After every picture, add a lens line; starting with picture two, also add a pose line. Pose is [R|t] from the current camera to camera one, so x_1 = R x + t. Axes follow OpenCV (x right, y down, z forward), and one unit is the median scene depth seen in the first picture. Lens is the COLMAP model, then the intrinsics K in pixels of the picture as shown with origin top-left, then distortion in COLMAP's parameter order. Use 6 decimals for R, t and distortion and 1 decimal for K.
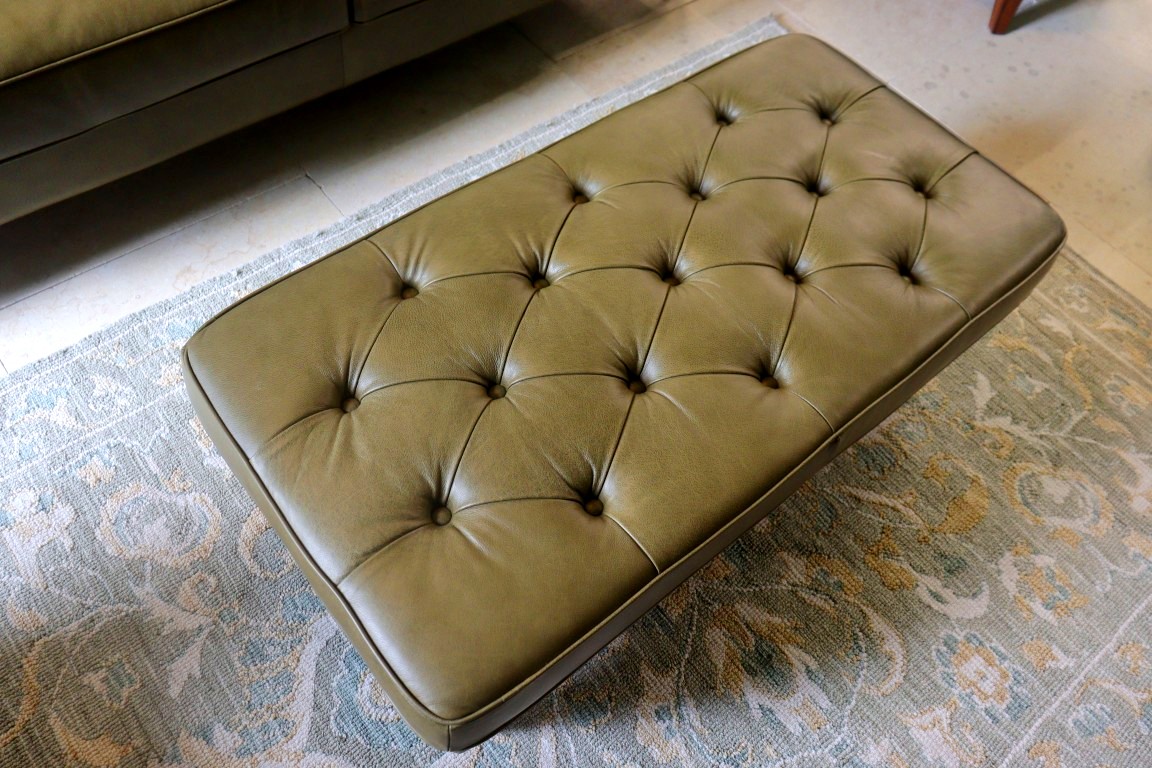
lens RADIAL K [[917.7, 0, 576.0], [0, 917.7, 384.0], [0, 0, 1]] dist [-0.000022, -0.000673]
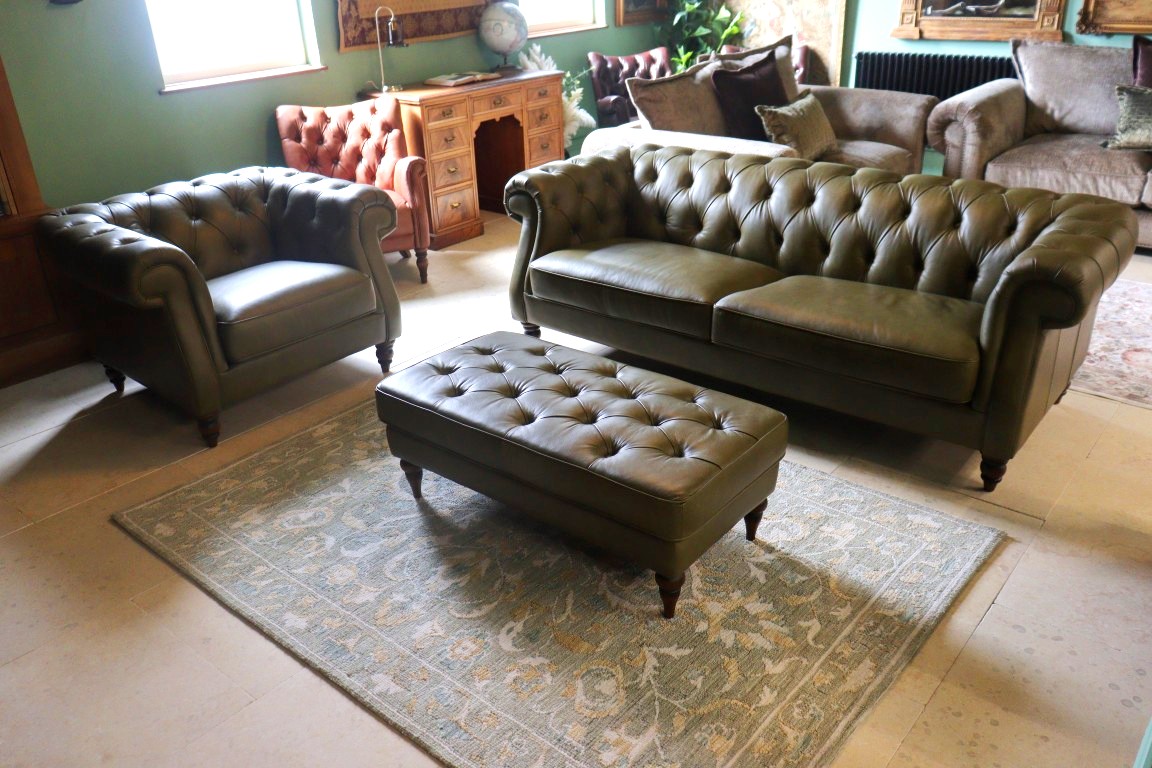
lens RADIAL K [[922.9, 0, 577.2], [0, 922.9, 381.1], [0, 0, 1]] dist [-0.000623, -0.002928]
pose [[0.179357, 0.321679, -0.929706, 1.760436], [-0.790180, 0.610063, 0.058642, -0.228434], [0.586044, 0.724117, 0.363603, 0.134336]]
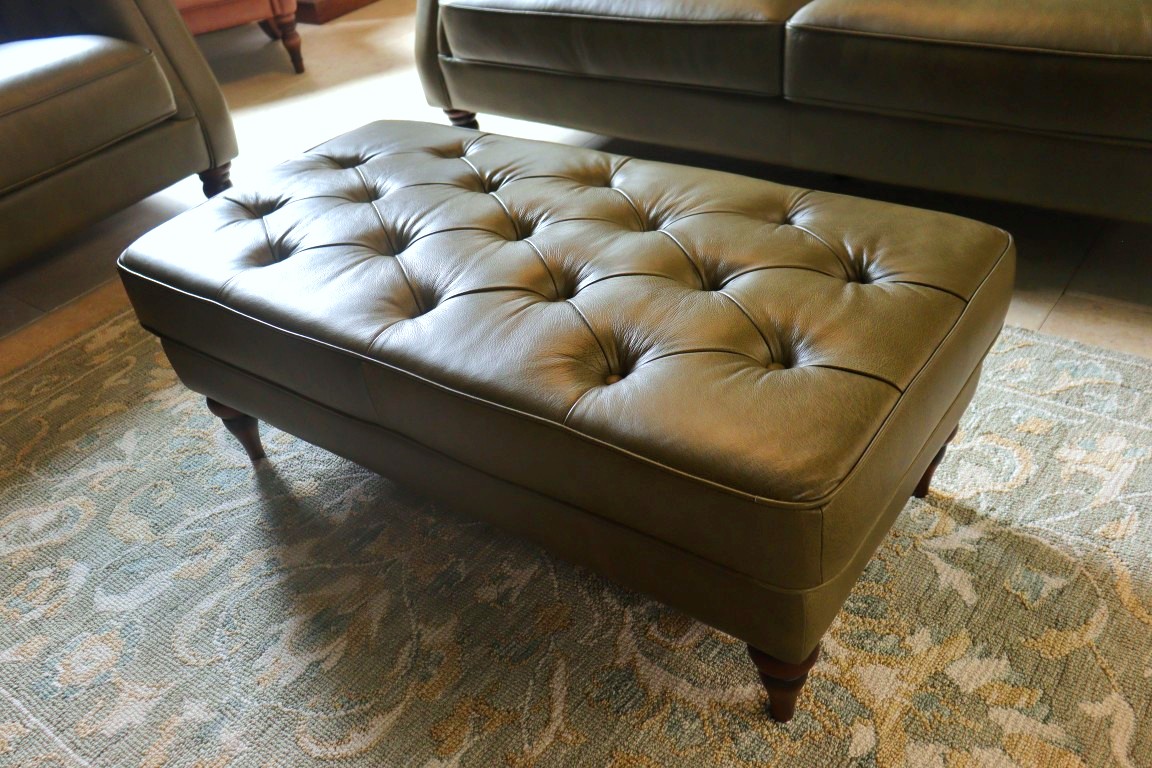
lens RADIAL K [[996.5, 0, 576.0], [0, 996.5, 384.0], [0, 0, 1]] dist [0.002327, -0.004378]
pose [[0.219944, 0.465192, -0.857450, 0.924612], [-0.722827, 0.667980, 0.176987, -0.203414], [0.655092, 0.580861, 0.483171, 0.485558]]
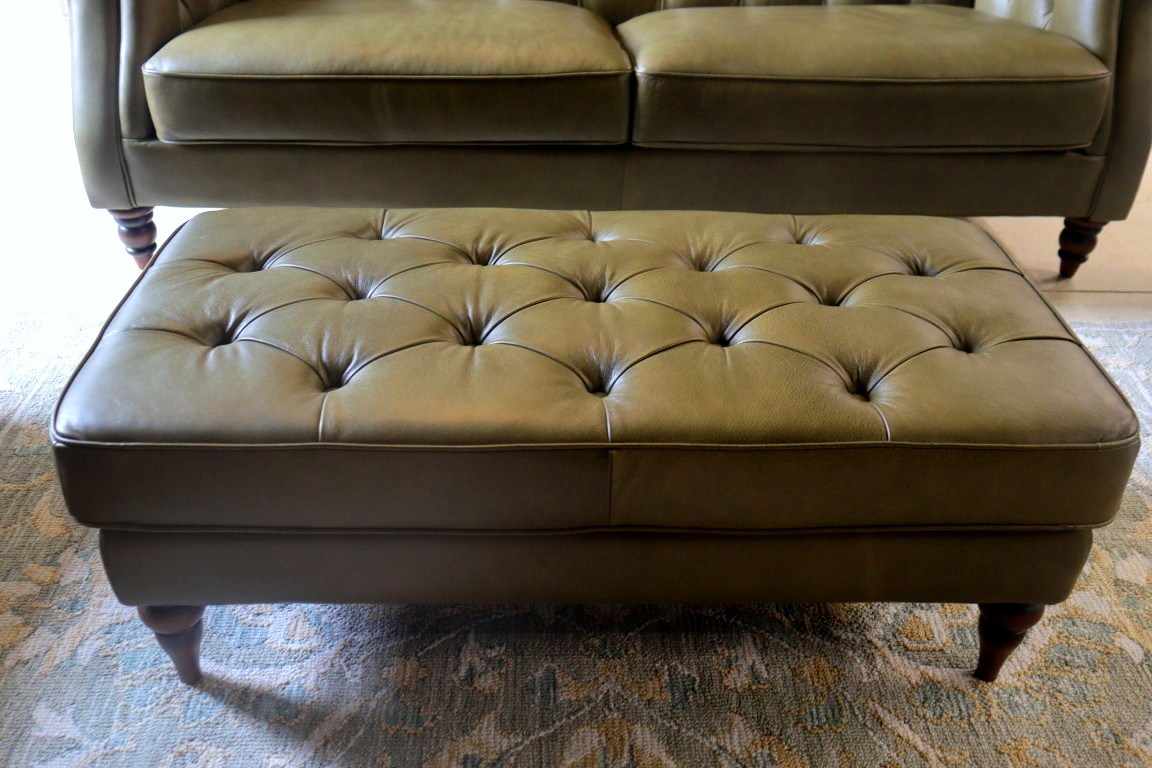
lens RADIAL K [[1144.2, 0, 576.0], [0, 1144.2, 384.0], [0, 0, 1]] dist [0.005787, -0.007103]
pose [[0.789786, 0.255405, -0.557680, 0.565455], [-0.482425, 0.820152, -0.307599, 0.307268], [0.378820, 0.511976, 0.770958, 0.076064]]
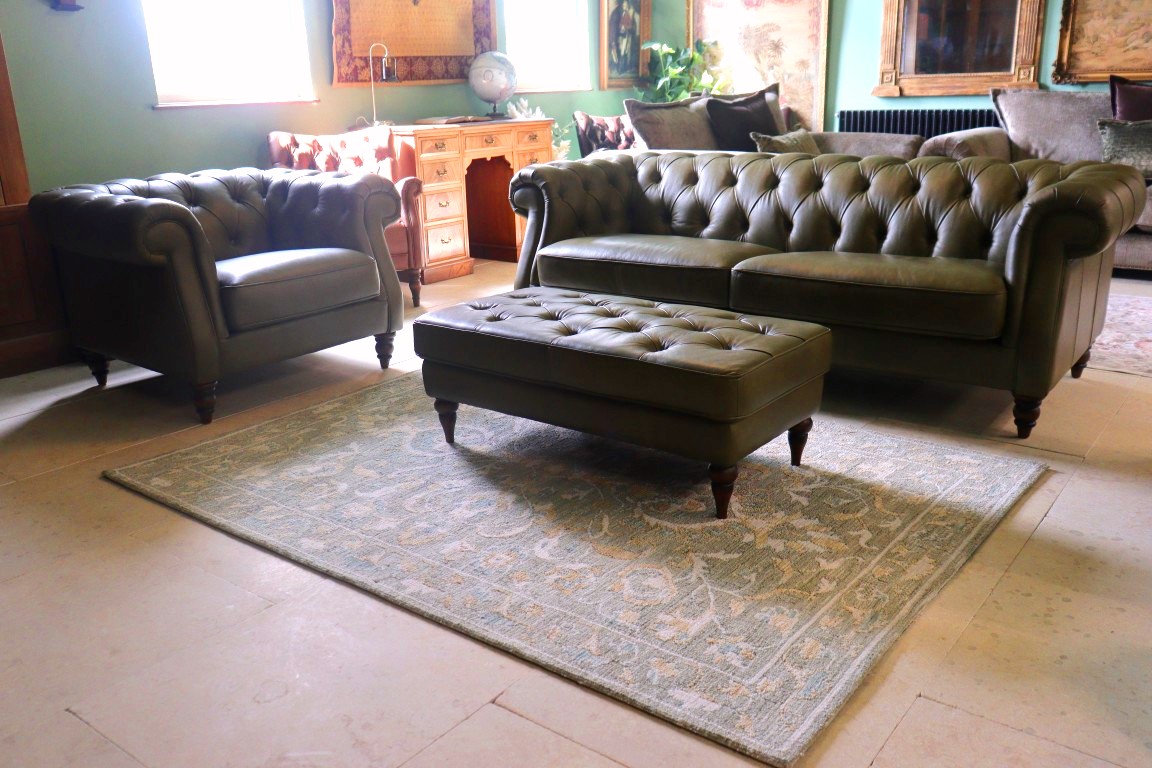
lens RADIAL K [[969.0, 0, 576.0], [0, 969.0, 384.0], [0, 0, 1]] dist [0.002637, -0.004886]
pose [[0.217970, 0.183831, -0.958486, 1.868641], [-0.786359, 0.614759, -0.060920, 0.119098], [0.578039, 0.766993, 0.278556, 0.350206]]
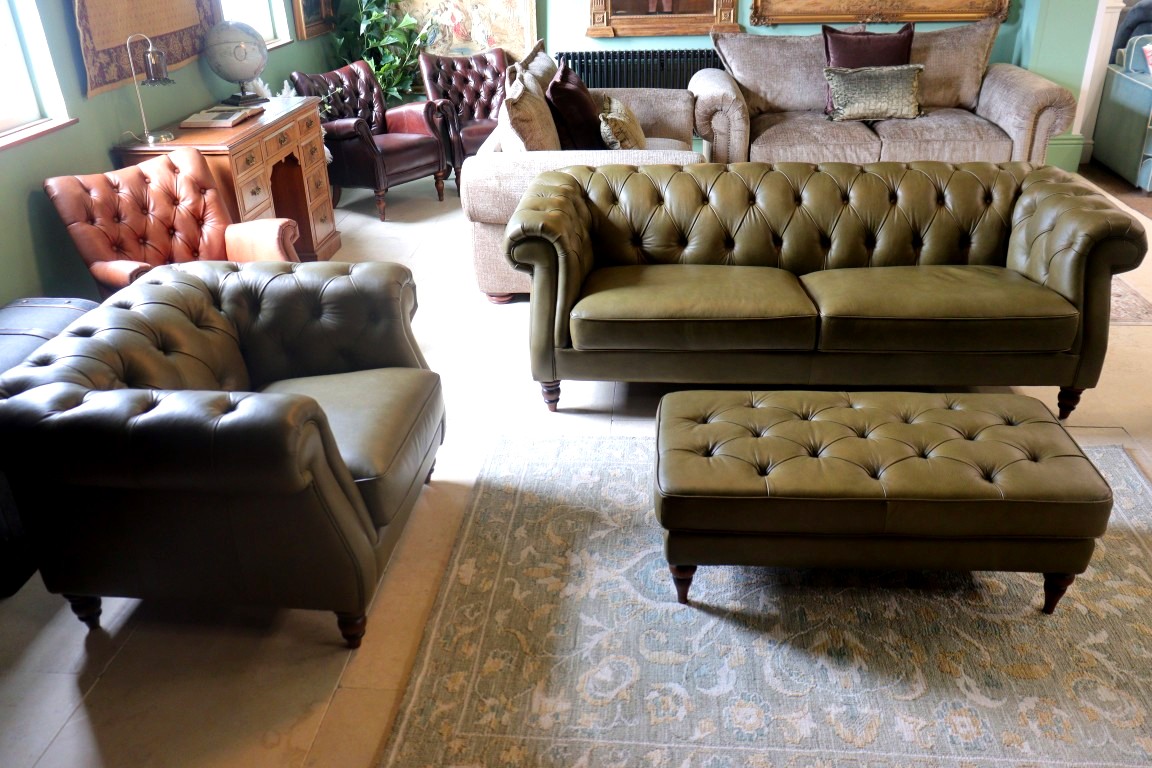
lens RADIAL K [[926.3, 0, 579.8], [0, 926.3, 381.7], [0, 0, 1]] dist [-0.004469, 0.001564]
pose [[0.709948, 0.205693, -0.673546, 0.854090], [-0.527885, 0.788494, -0.315618, 0.649225], [0.466166, 0.579627, 0.668372, -0.655913]]
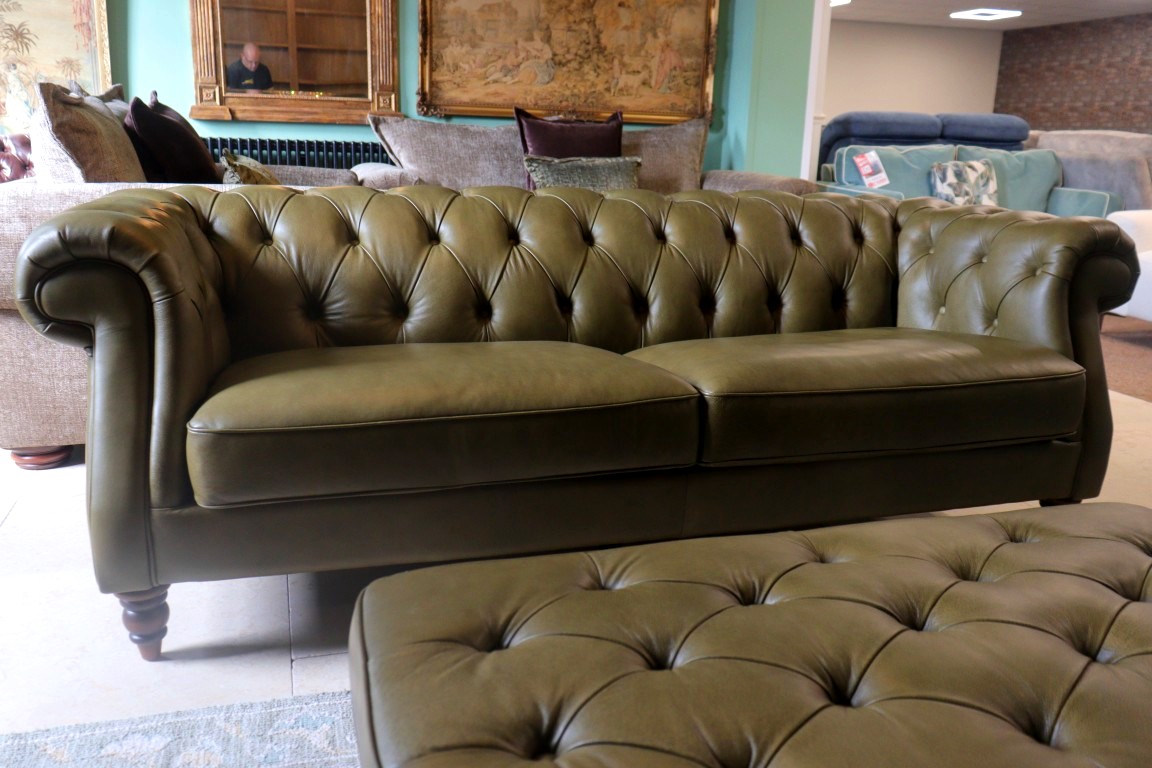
lens RADIAL K [[987.7, 0, 576.0], [0, 987.7, 384.0], [0, 0, 1]] dist [0.004222, 0.001645]
pose [[0.920458, 0.021726, -0.390238, 0.082993], [-0.287087, 0.715105, -0.637343, 0.345392], [0.265214, 0.698679, 0.664461, 0.120475]]
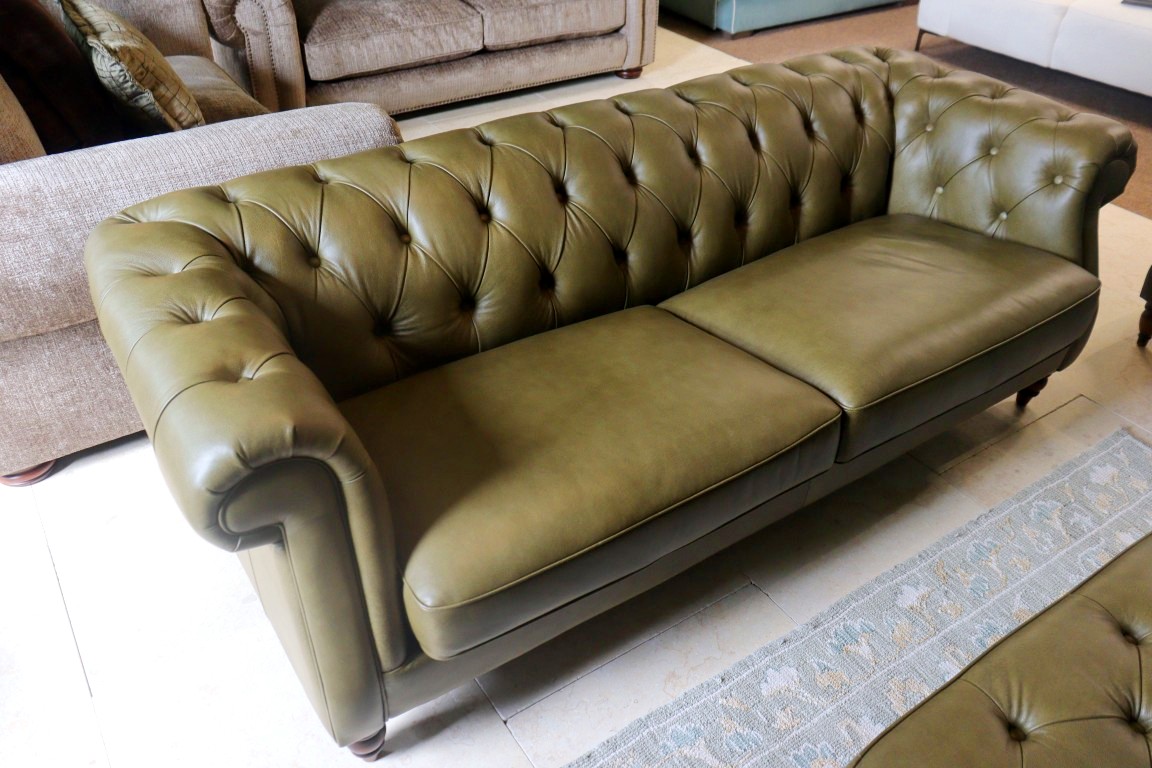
lens RADIAL K [[922.9, 0, 577.2], [0, 922.9, 381.1], [0, 0, 1]] dist [-0.000623, -0.002928]
pose [[0.991962, -0.008058, -0.126280, -0.438776], [-0.037139, 0.935478, -0.351429, -0.068193], [0.120964, 0.353294, 0.927659, -0.175866]]
